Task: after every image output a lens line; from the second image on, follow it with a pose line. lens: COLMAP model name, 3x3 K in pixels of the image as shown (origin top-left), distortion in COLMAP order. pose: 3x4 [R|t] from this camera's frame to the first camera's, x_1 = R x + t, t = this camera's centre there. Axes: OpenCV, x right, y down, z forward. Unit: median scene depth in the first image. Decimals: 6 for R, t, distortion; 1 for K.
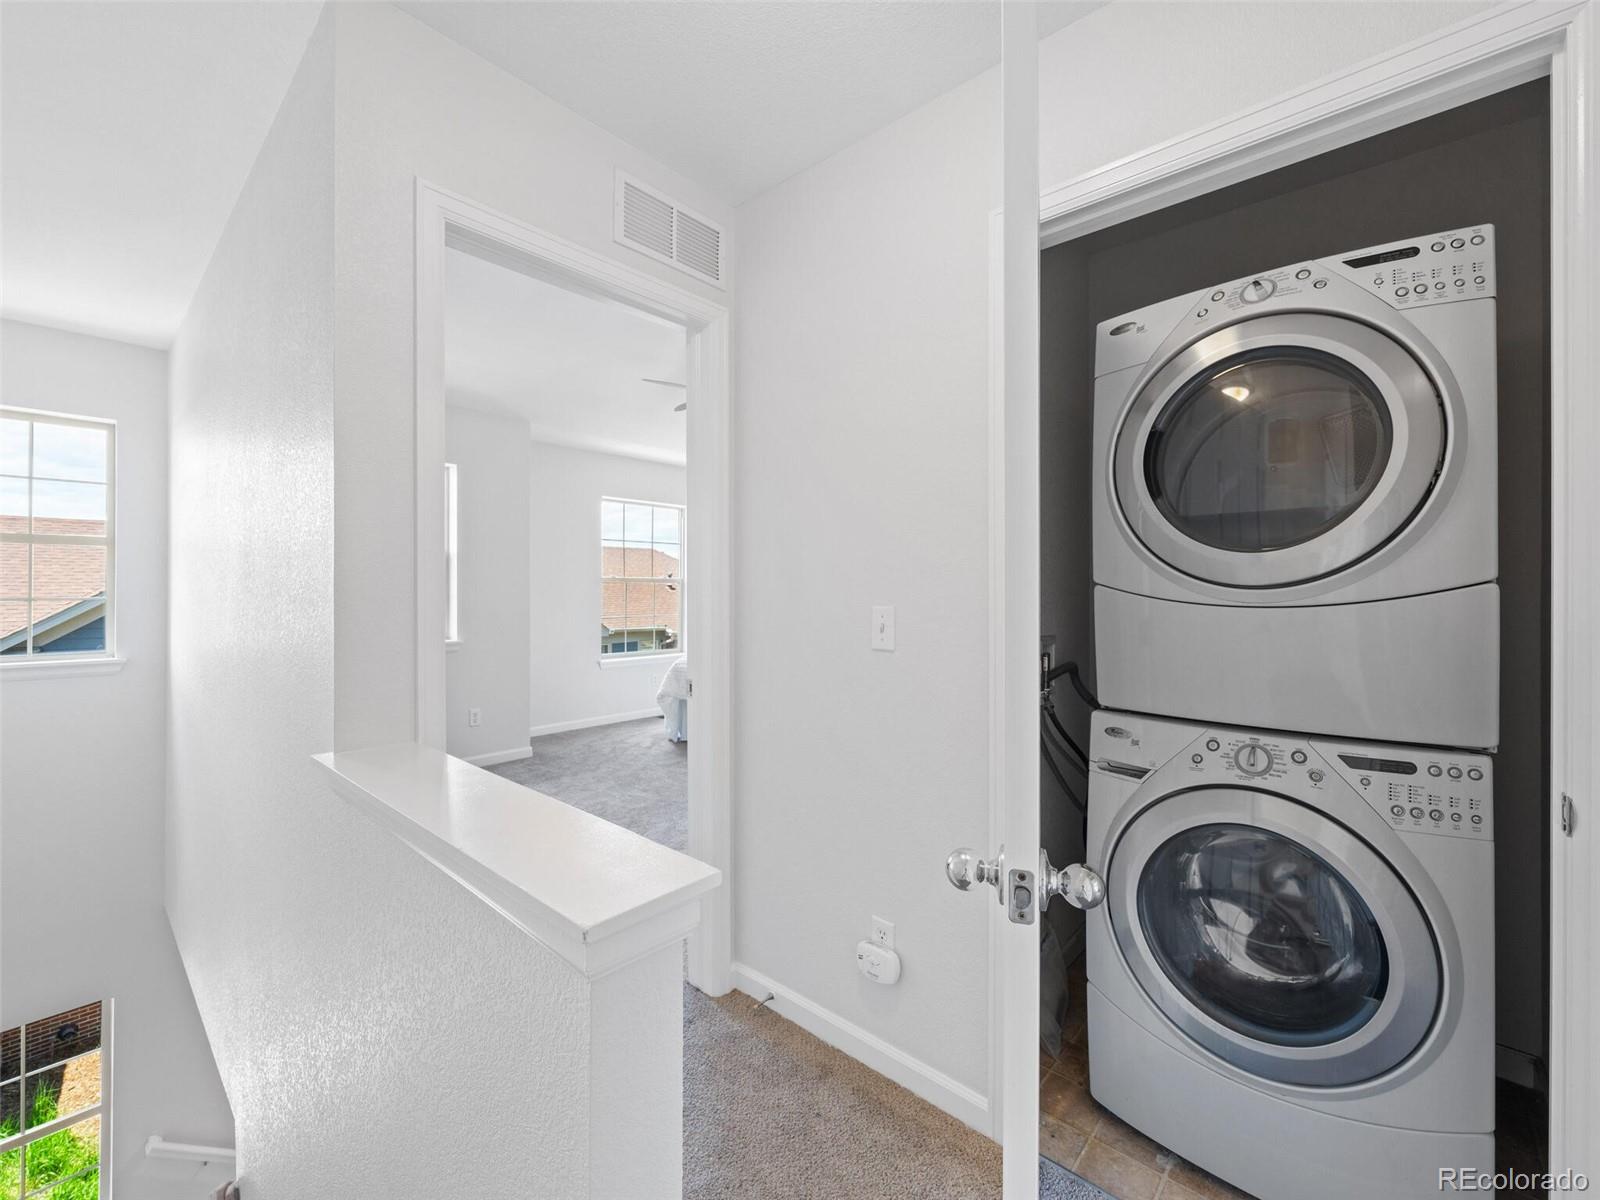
lens RADIAL K [[706.8, 0, 802.2], [0, 706.8, 591.5], [0, 0, 1]] dist [-0.000476, -0.000228]
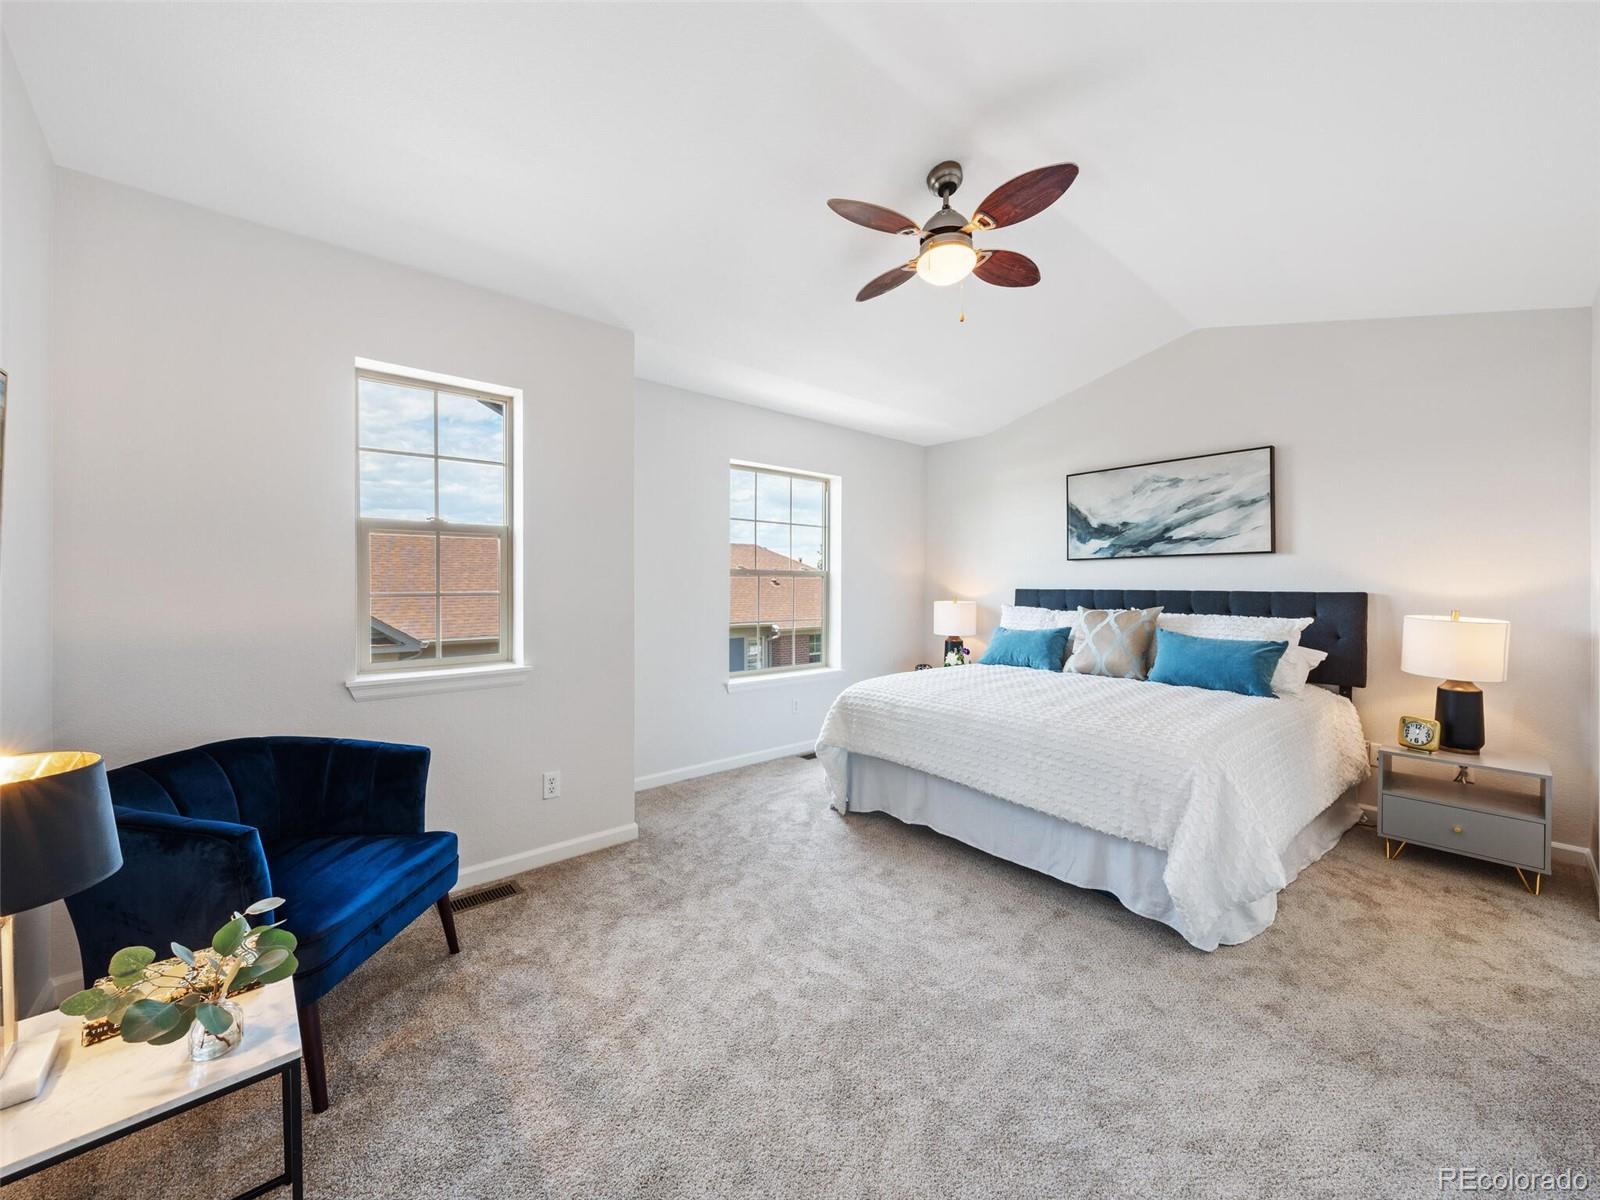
lens RADIAL K [[610.5, 0, 802.1], [0, 610.5, 592.3], [0, 0, 1]] dist [-0.001103, -0.000117]
pose [[0.994003, 0.011084, -0.108793, -0.161024], [-0.010037, 0.999898, 0.010164, -0.004307], [0.108894, -0.009011, 0.994012, 0.429276]]
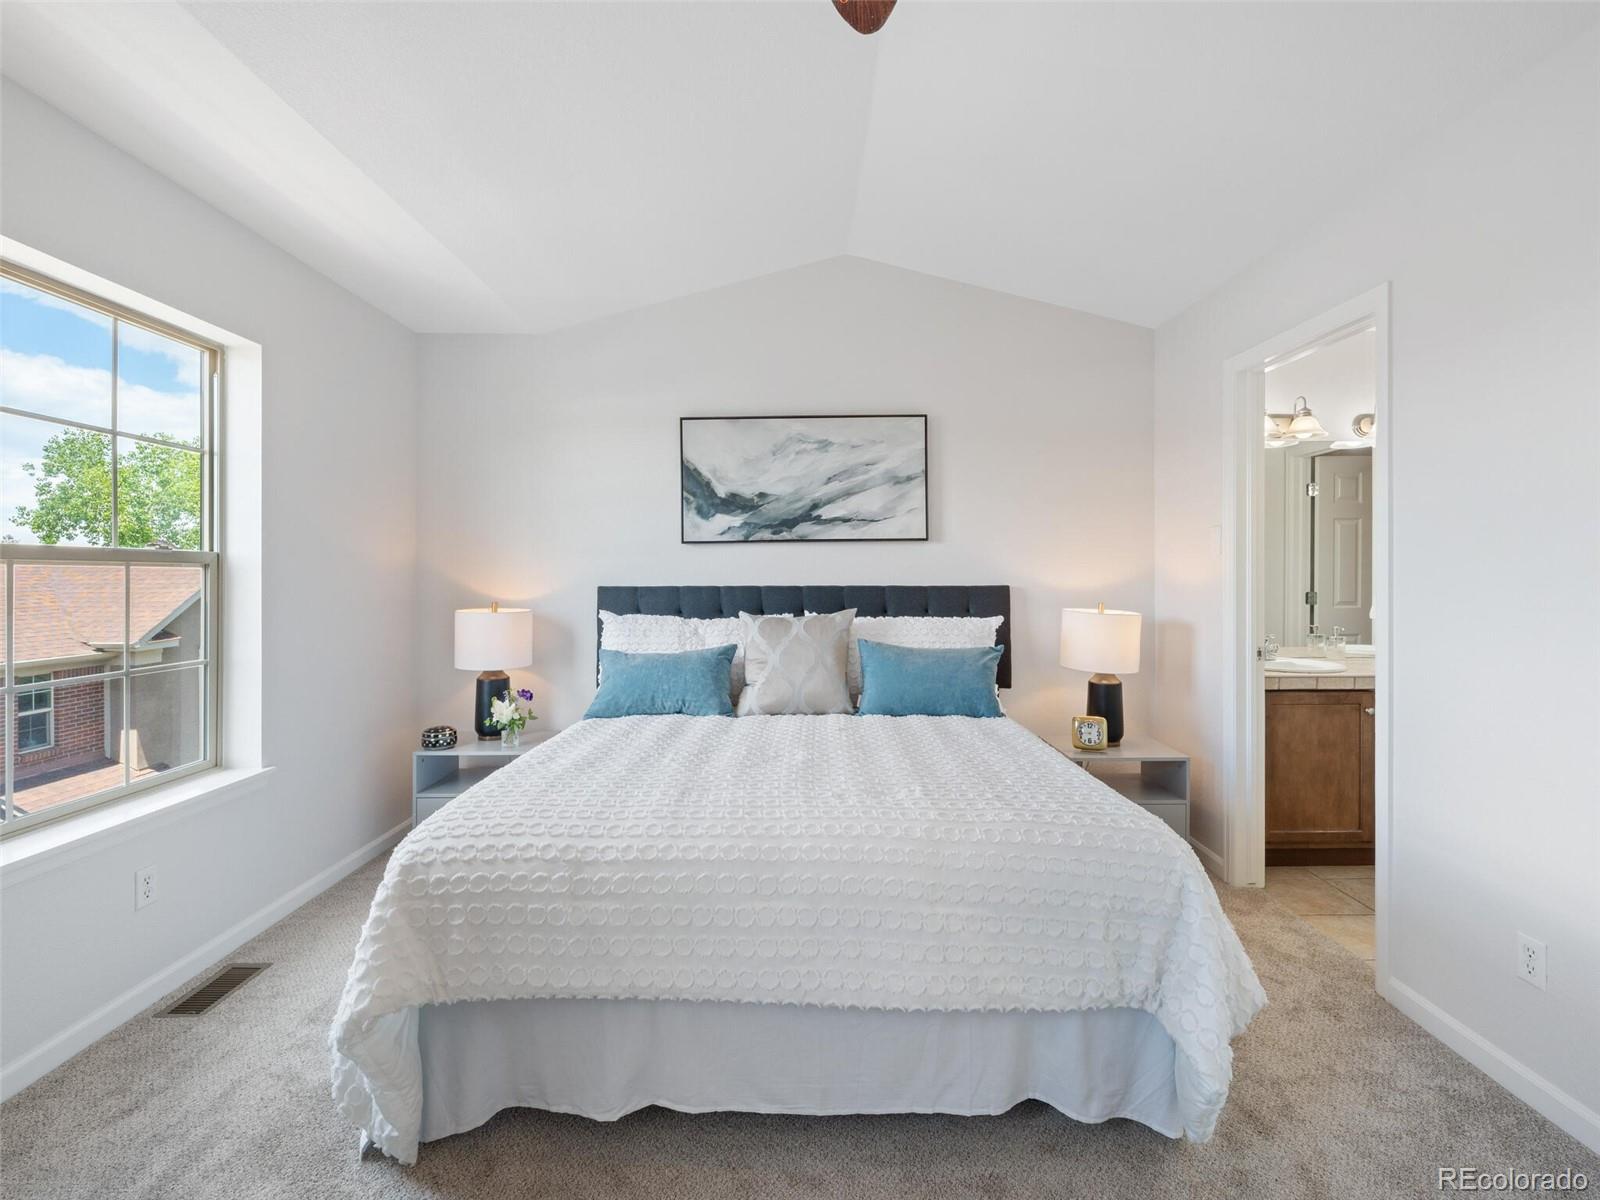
lens RADIAL K [[732.3, 0, 806.6], [0, 732.3, 580.4], [0, 0, 1]] dist [-0.002542, -0.000486]
pose [[0.732085, 0.001166, 0.681212, -0.266563], [0.001381, 0.999994, -0.003195, -0.006507], [-0.681211, 0.003280, 0.732079, 0.718123]]
